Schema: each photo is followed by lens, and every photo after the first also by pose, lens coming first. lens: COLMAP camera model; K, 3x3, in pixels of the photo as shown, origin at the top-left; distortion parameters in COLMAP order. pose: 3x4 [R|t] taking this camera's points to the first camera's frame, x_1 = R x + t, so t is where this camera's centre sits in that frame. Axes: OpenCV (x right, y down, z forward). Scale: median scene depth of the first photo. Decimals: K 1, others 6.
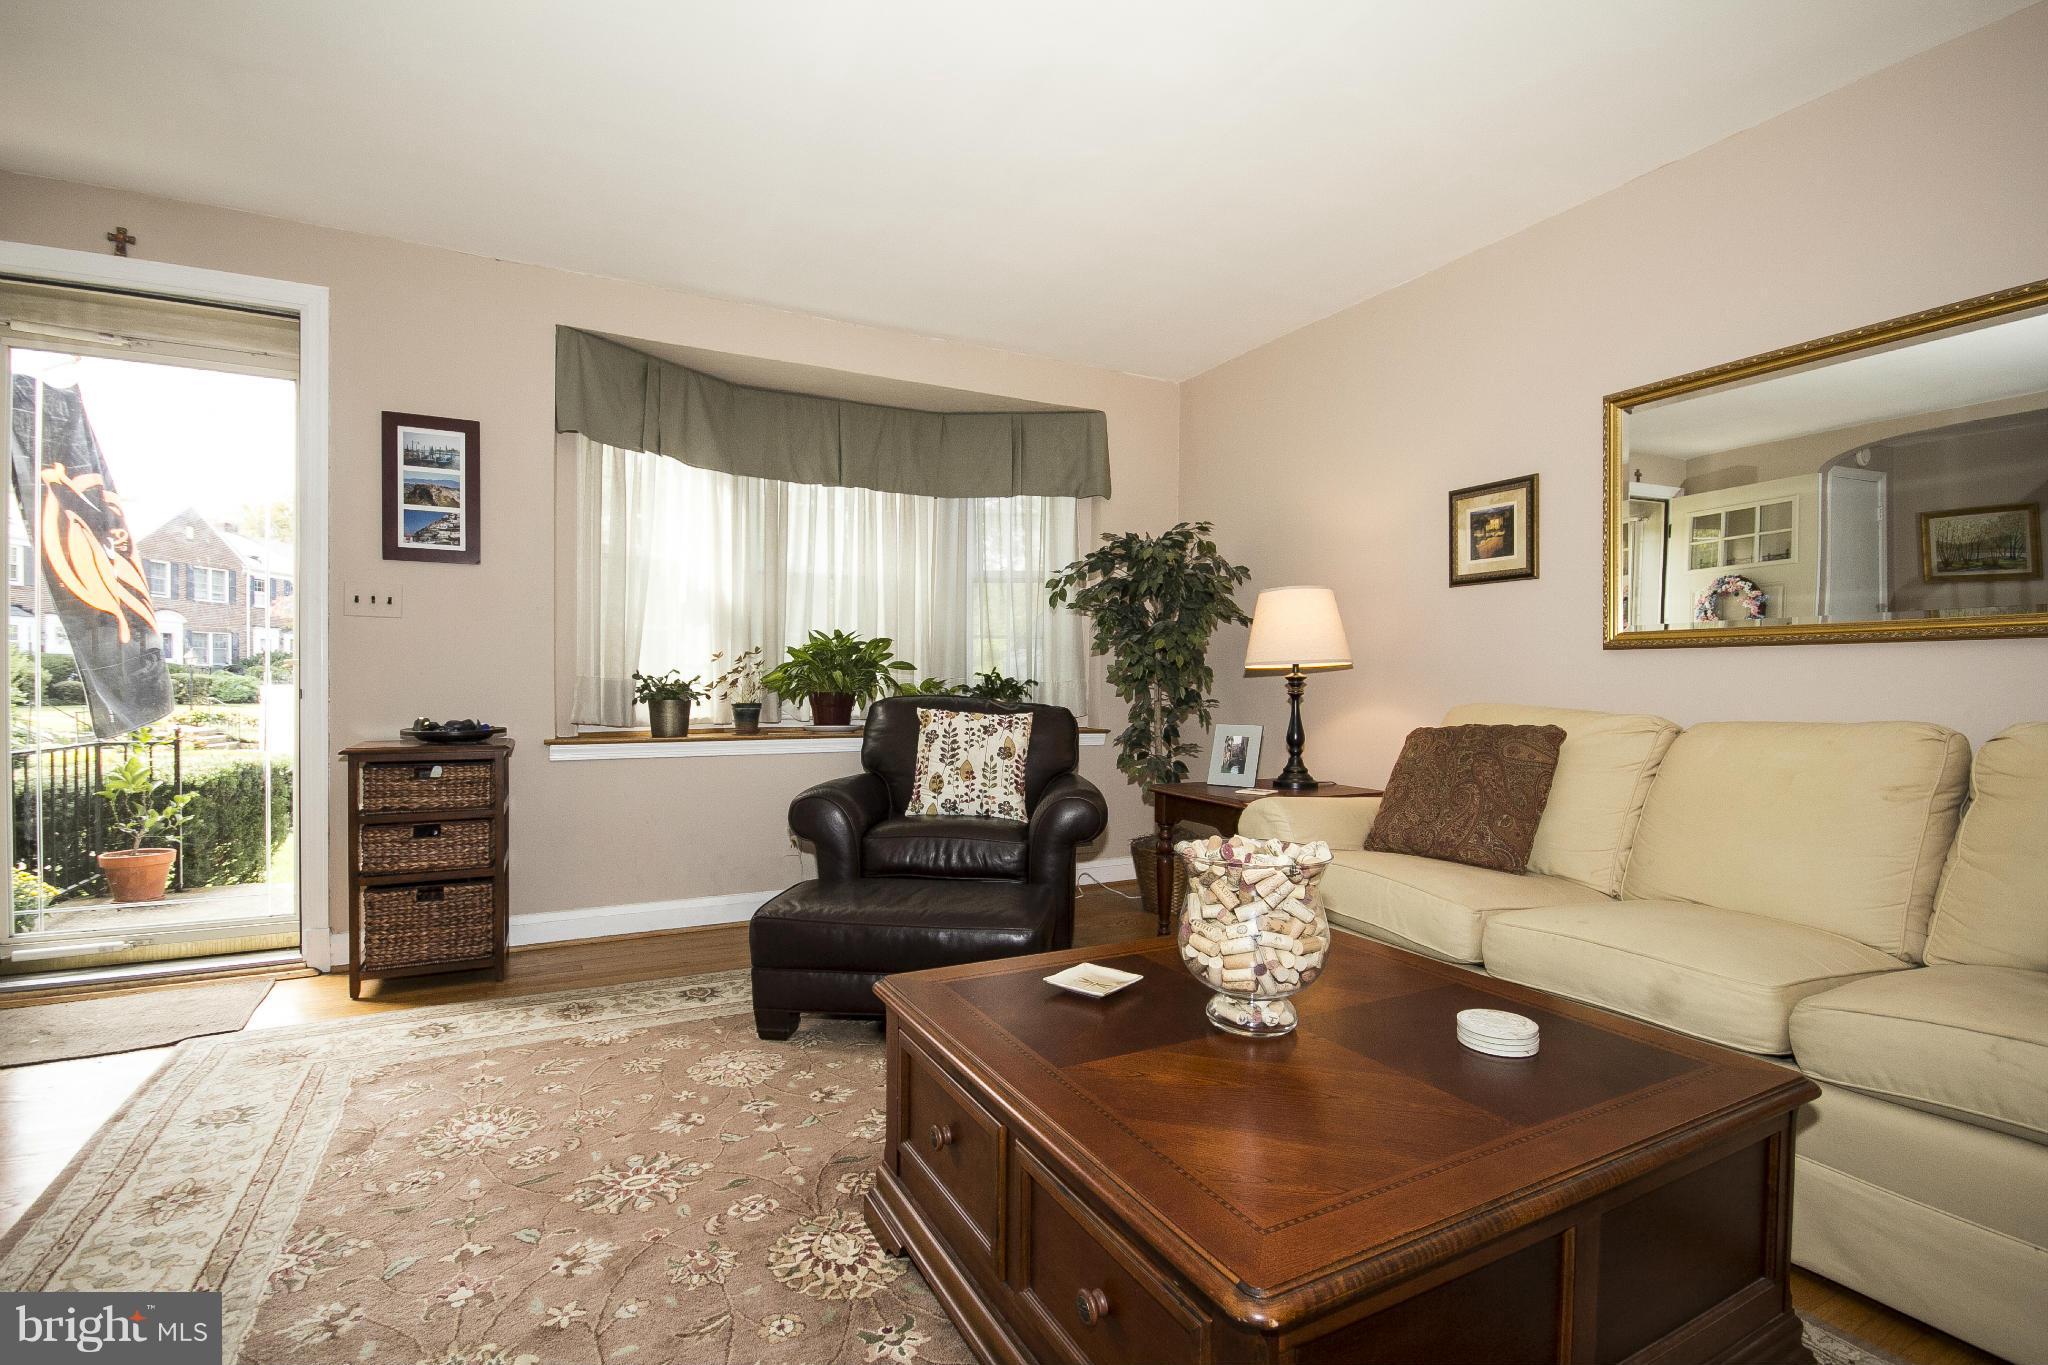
lens RADIAL K [[944.0, 0, 1036.8], [0, 944.0, 689.0], [0, 0, 1]] dist [-0.000433, -0.007947]
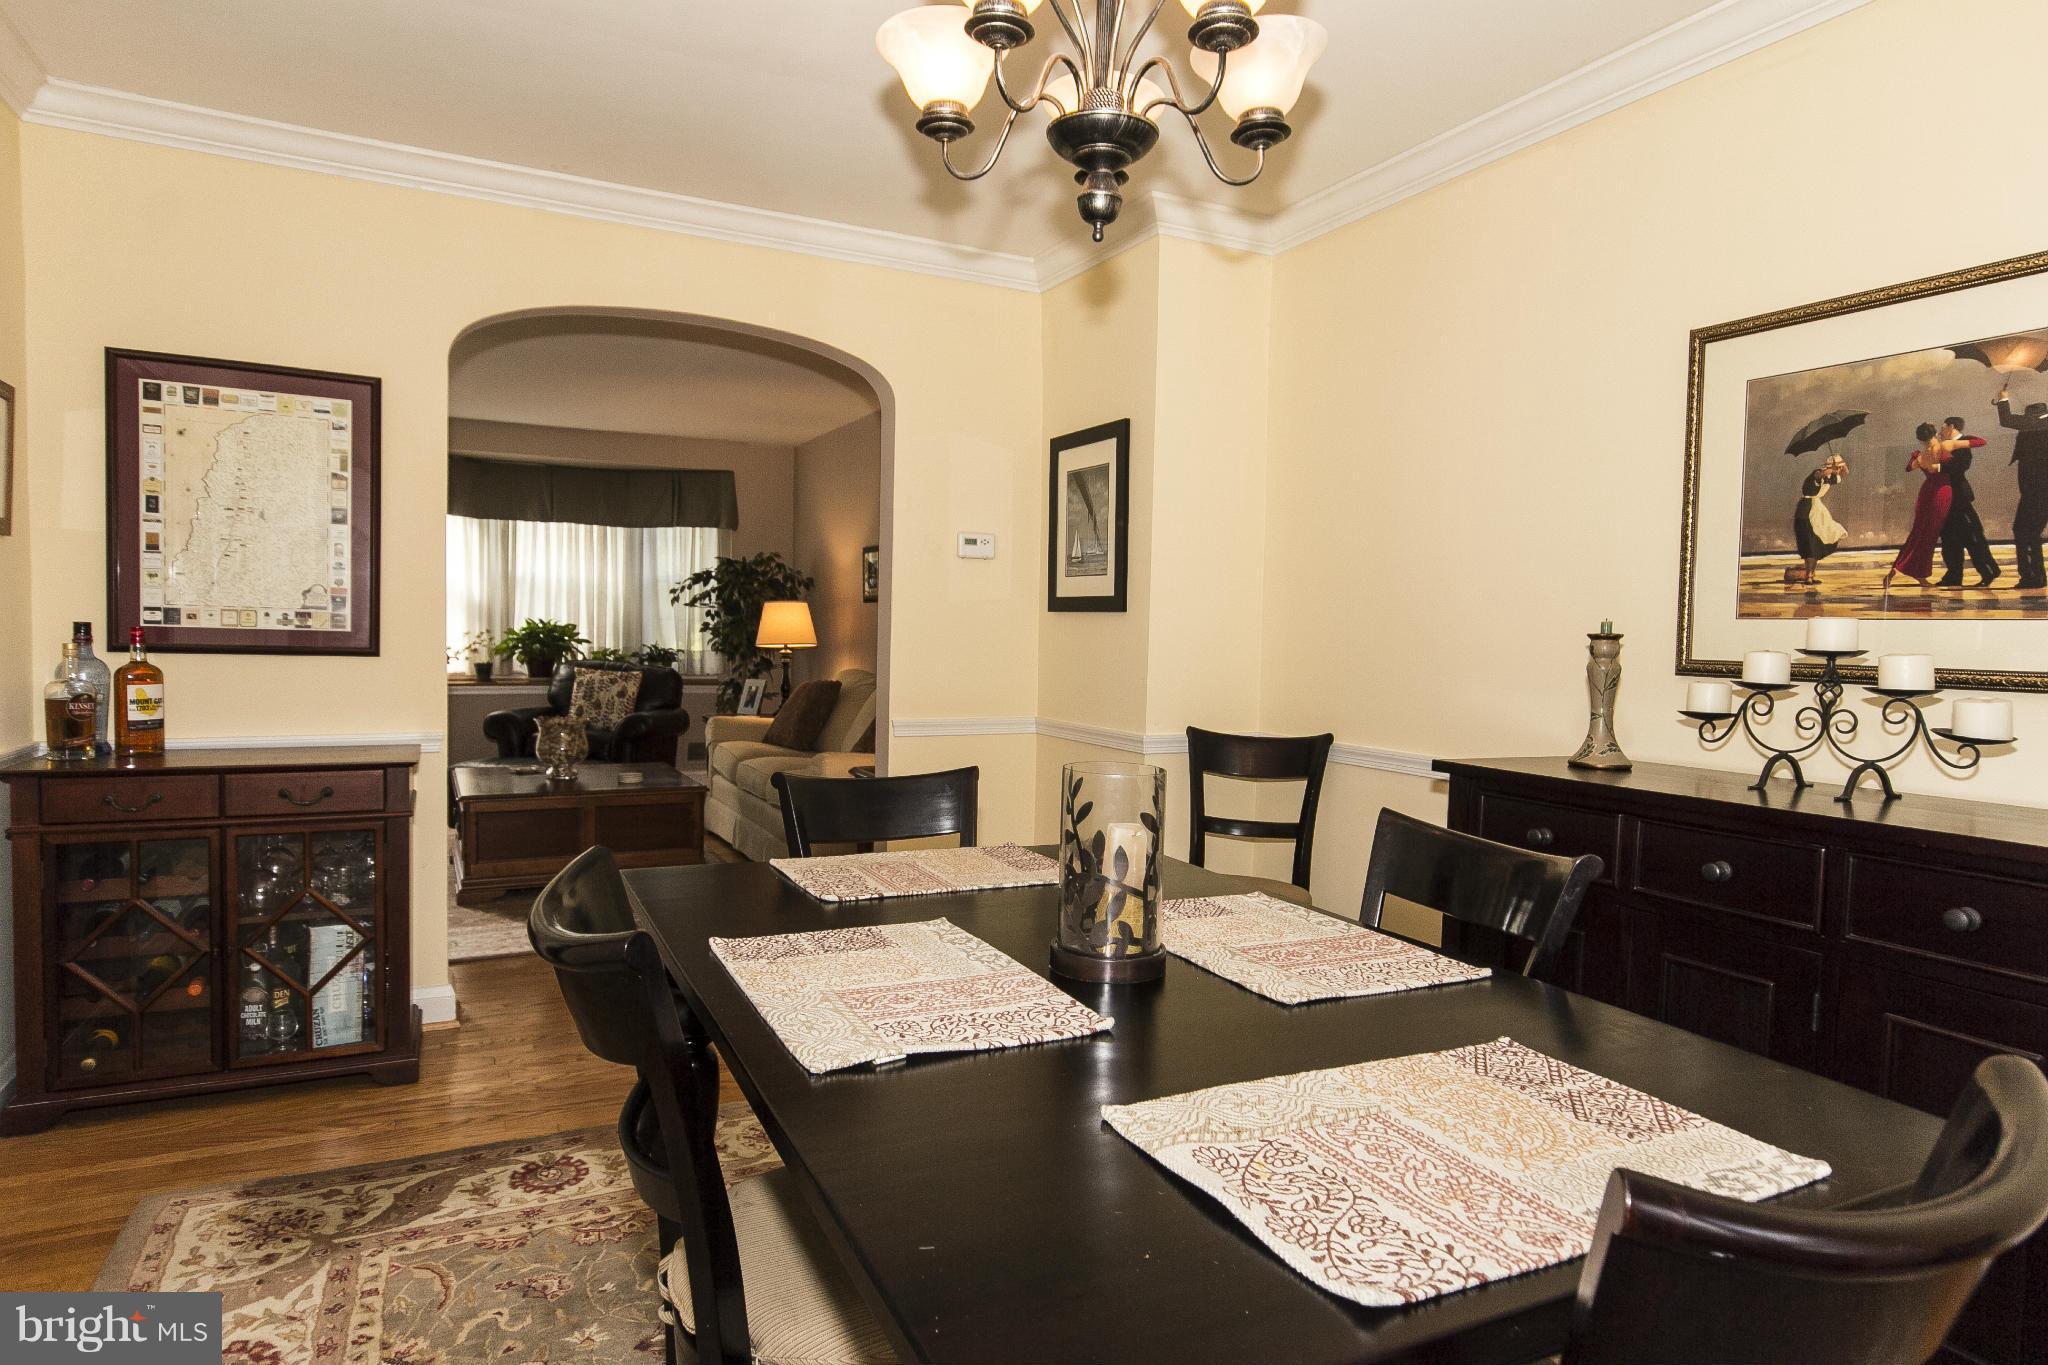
lens RADIAL K [[1184.8, 0, 1024.3], [0, 1184.8, 677.4], [0, 0, 1]] dist [0.001473, 0.000263]
pose [[0.999880, 0.012217, -0.009528, 0.675379], [-0.011878, 0.999323, 0.034816, -0.044541], [0.009946, -0.034699, 0.999348, -1.081725]]
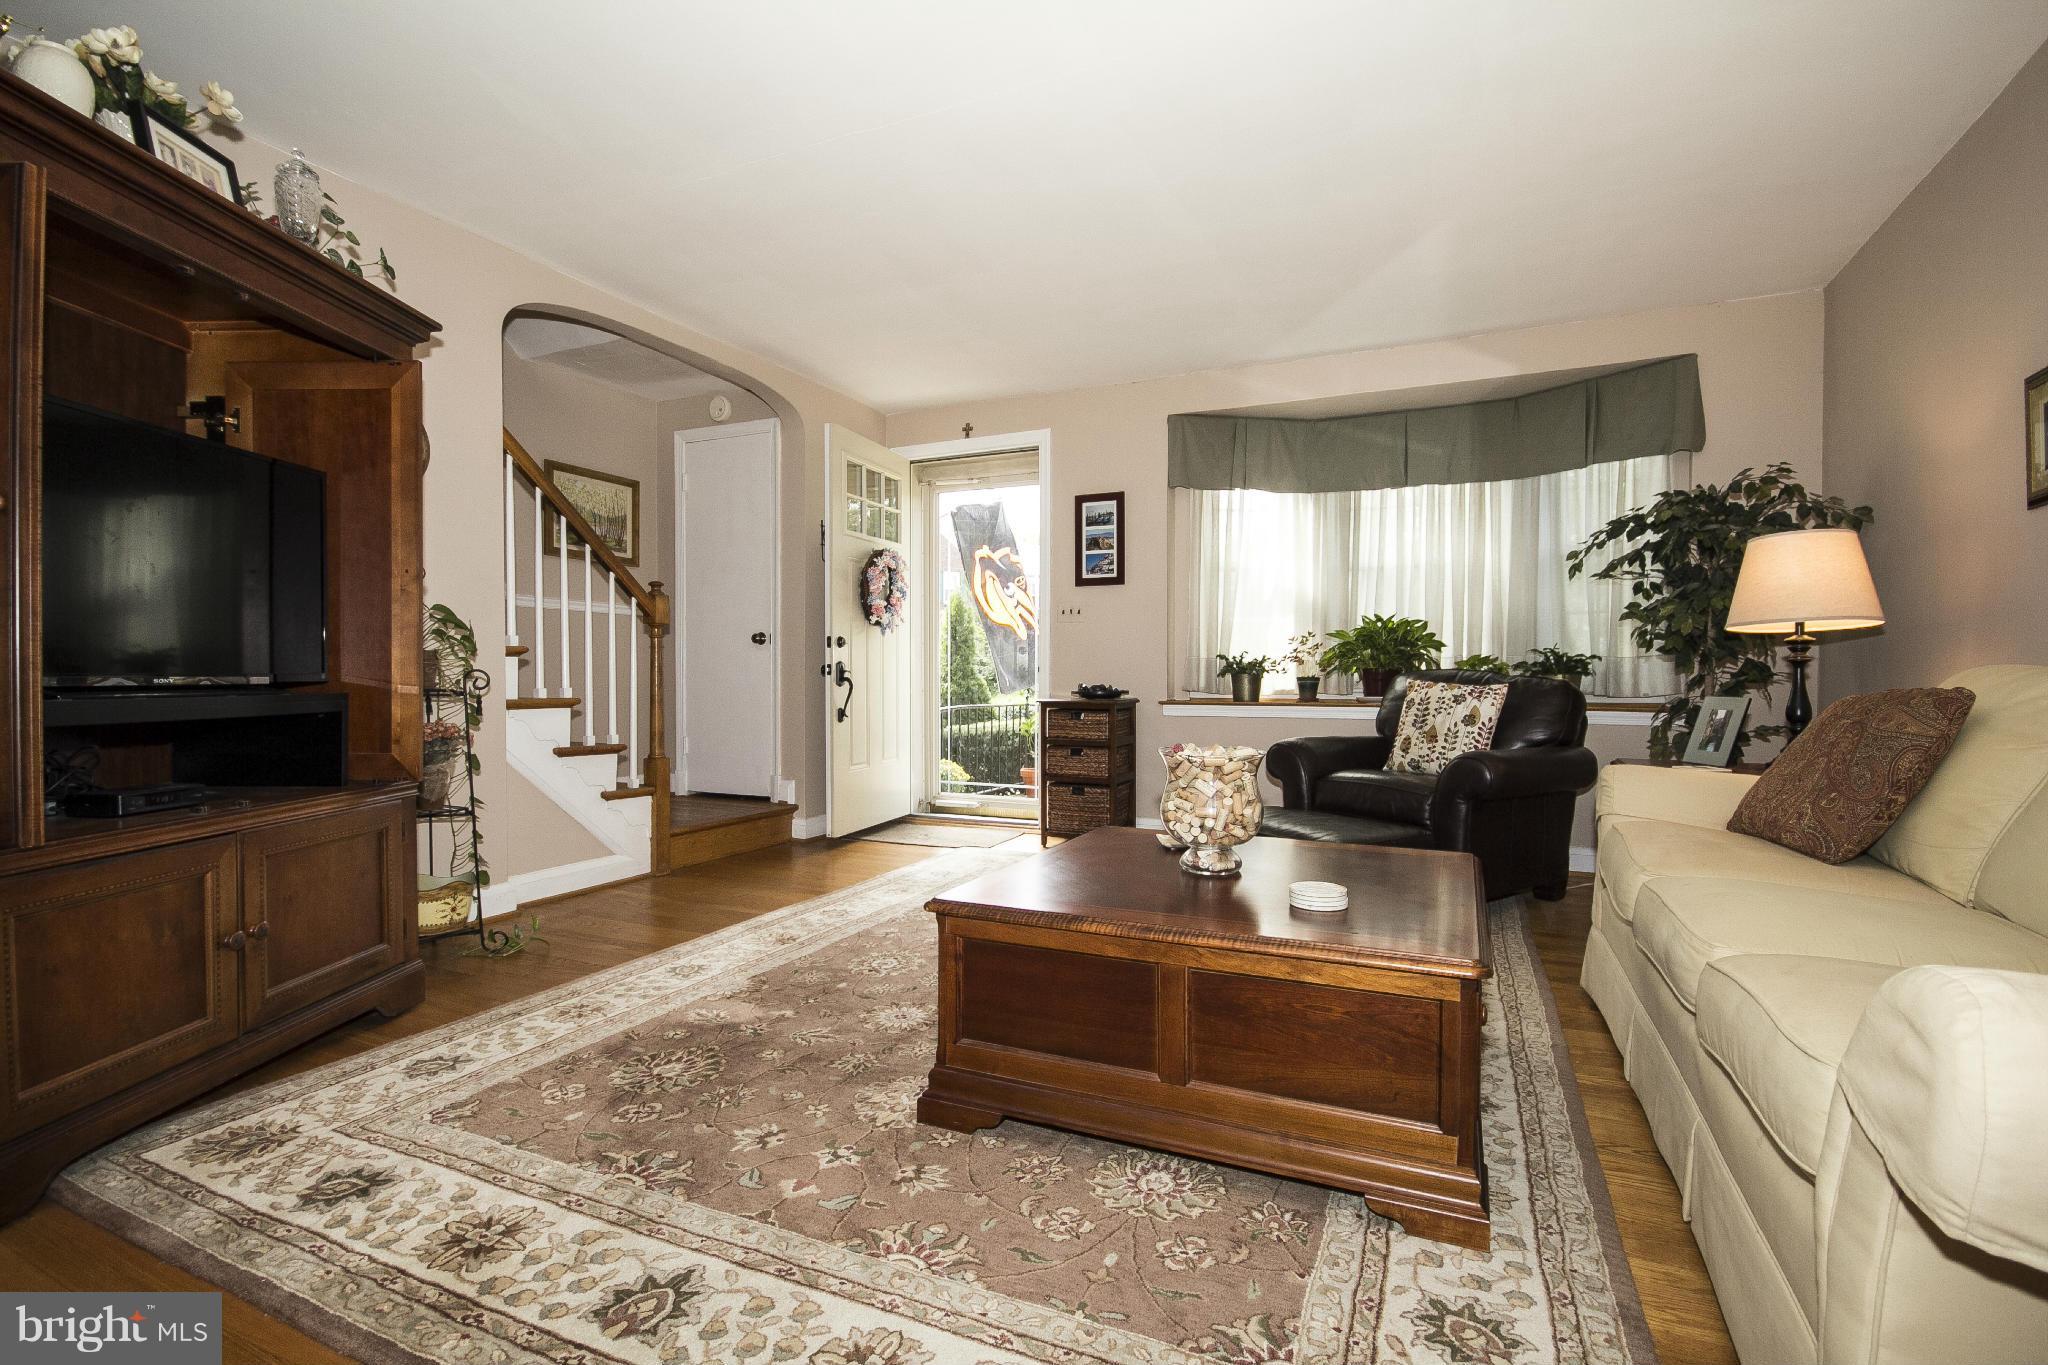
lens RADIAL K [[944.0, 0, 1036.8], [0, 944.0, 689.0], [0, 0, 1]] dist [-0.000433, -0.007947]
pose [[0.615248, 0.007653, -0.788297, 0.476215], [-0.003165, 0.999969, 0.007238, 0.023955], [0.788327, -0.001959, 0.615253, -0.049399]]
